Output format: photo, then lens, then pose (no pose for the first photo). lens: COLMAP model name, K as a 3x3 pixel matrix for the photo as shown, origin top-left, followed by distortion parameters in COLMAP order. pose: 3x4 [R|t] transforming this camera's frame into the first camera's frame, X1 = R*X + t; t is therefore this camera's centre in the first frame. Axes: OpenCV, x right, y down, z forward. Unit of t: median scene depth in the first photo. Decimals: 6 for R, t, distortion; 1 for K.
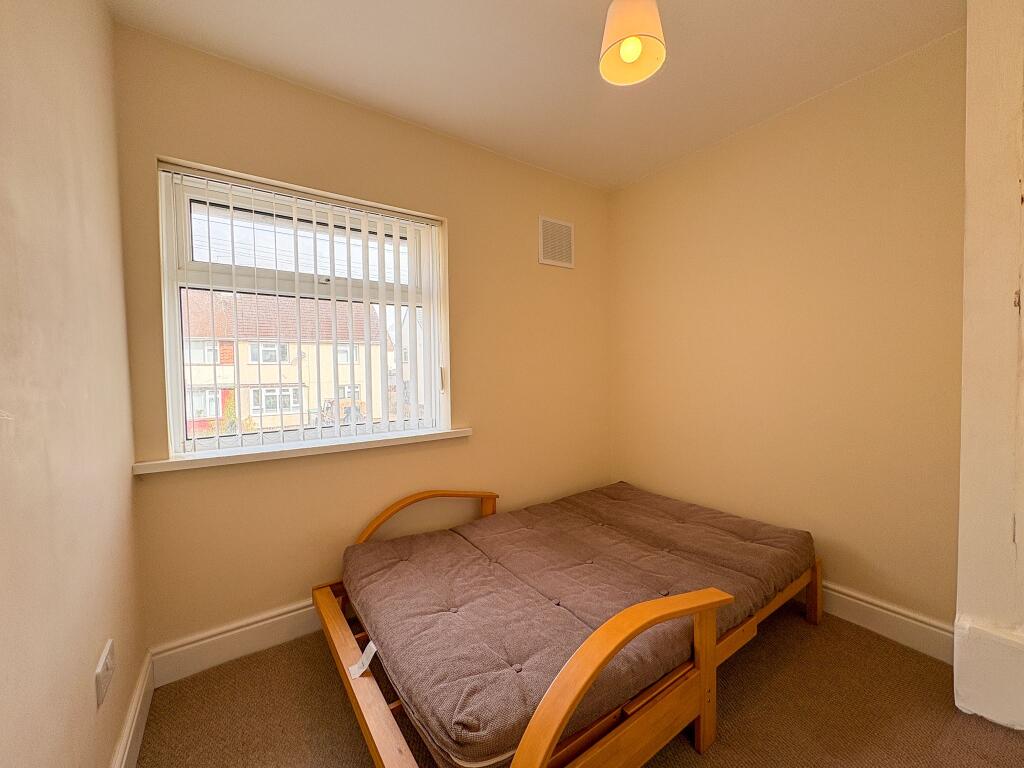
lens RADIAL K [[406.2, 0, 512.8], [0, 406.2, 384.4], [0, 0, 1]] dist [-0.000326, -0.000195]
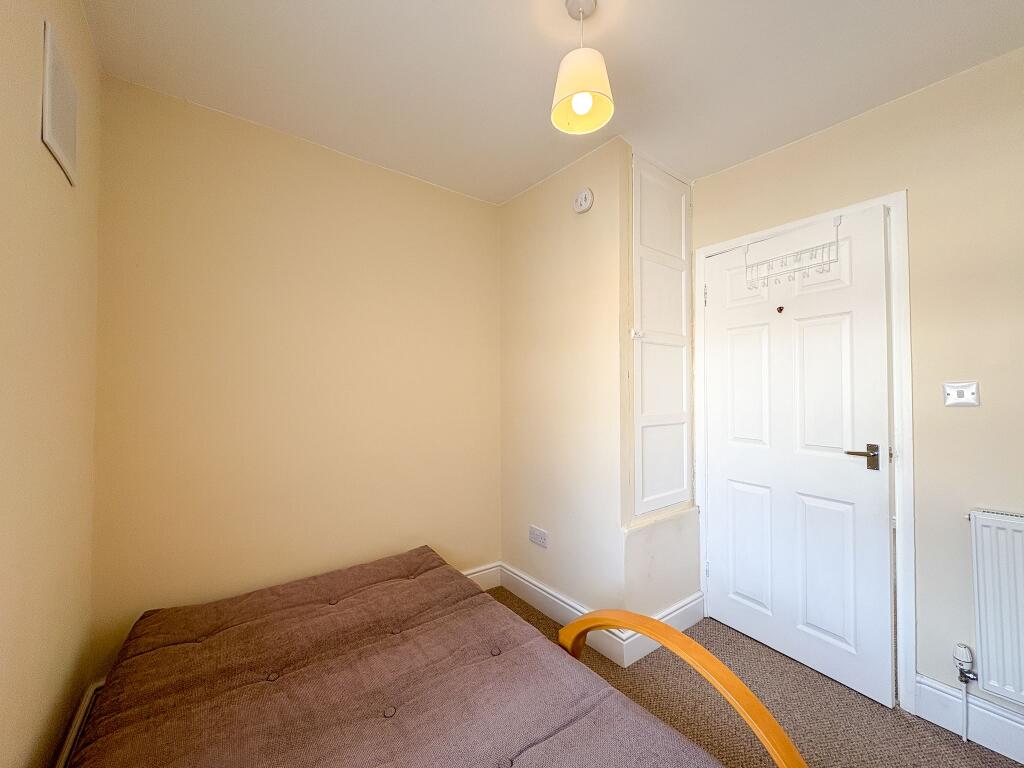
lens RADIAL K [[406.2, 0, 512.8], [0, 406.2, 384.4], [0, 0, 1]] dist [-0.000326, -0.000195]
pose [[-0.021891, 0.035673, 0.999124, -0.387947], [0.038401, 0.998656, -0.034815, -0.035136], [-0.999023, 0.037606, -0.023232, 0.678212]]
